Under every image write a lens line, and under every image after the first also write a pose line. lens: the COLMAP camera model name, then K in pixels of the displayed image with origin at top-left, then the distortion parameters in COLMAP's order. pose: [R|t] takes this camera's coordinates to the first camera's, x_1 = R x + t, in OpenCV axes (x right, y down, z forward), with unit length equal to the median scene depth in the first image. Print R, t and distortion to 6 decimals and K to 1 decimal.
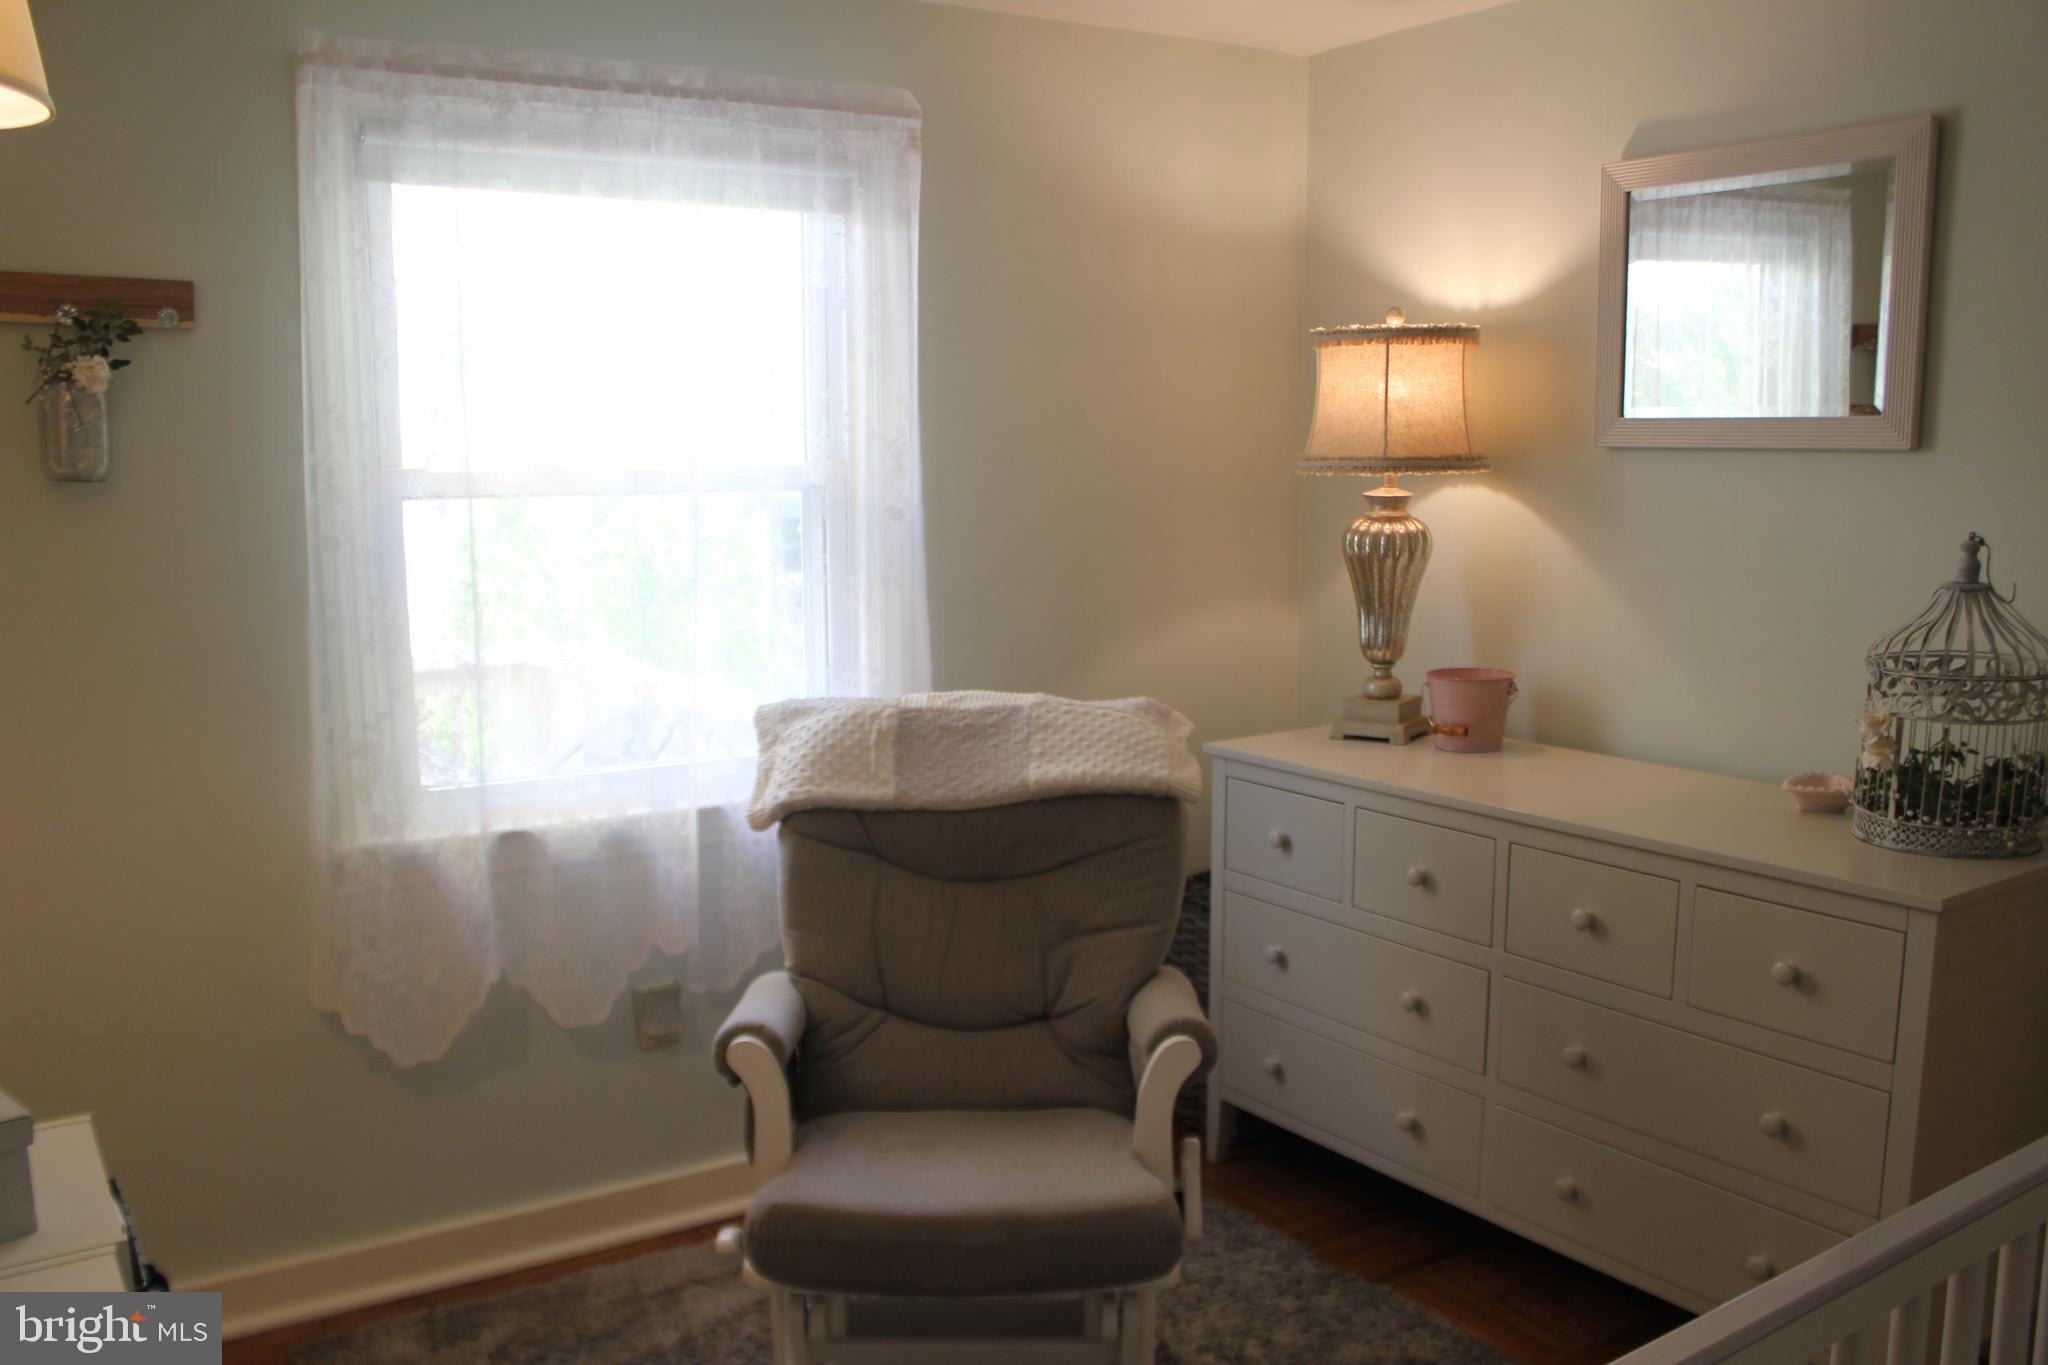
lens RADIAL K [[1751.7, 0, 1015.6], [0, 1751.7, 727.6], [0, 0, 1]] dist [-0.125418, 0.096459]
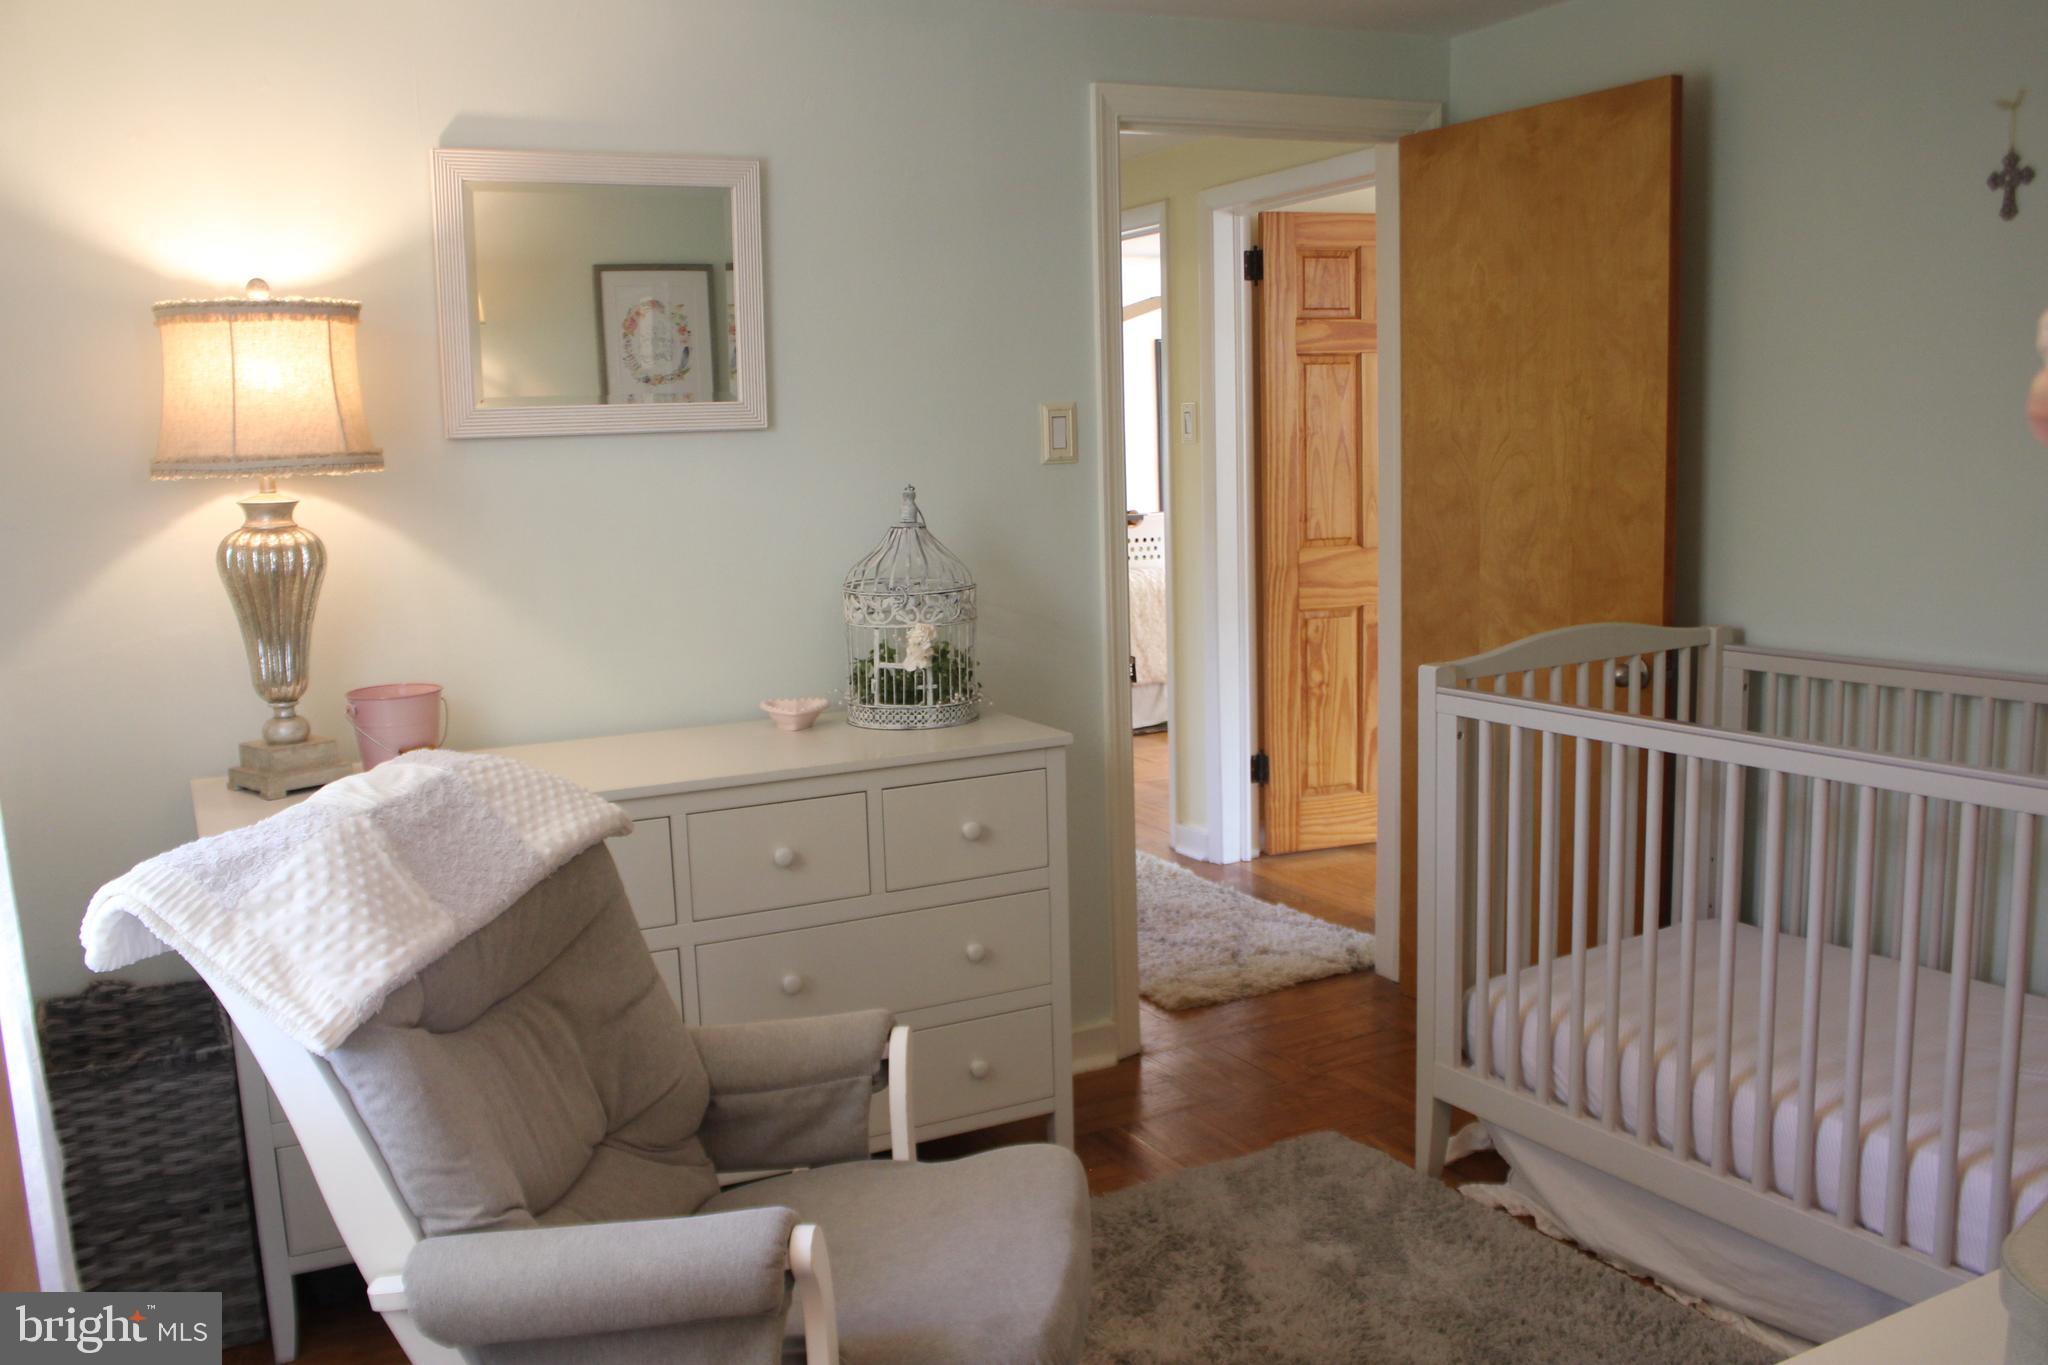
lens RADIAL K [[1751.7, 0, 1015.6], [0, 1751.7, 727.6], [0, 0, 1]] dist [-0.125418, 0.096459]
pose [[0.078282, -0.153159, 0.985096, -0.727045], [0.185625, 0.973088, 0.136541, -0.091083], [-0.979497, 0.172170, 0.104606, 0.716496]]
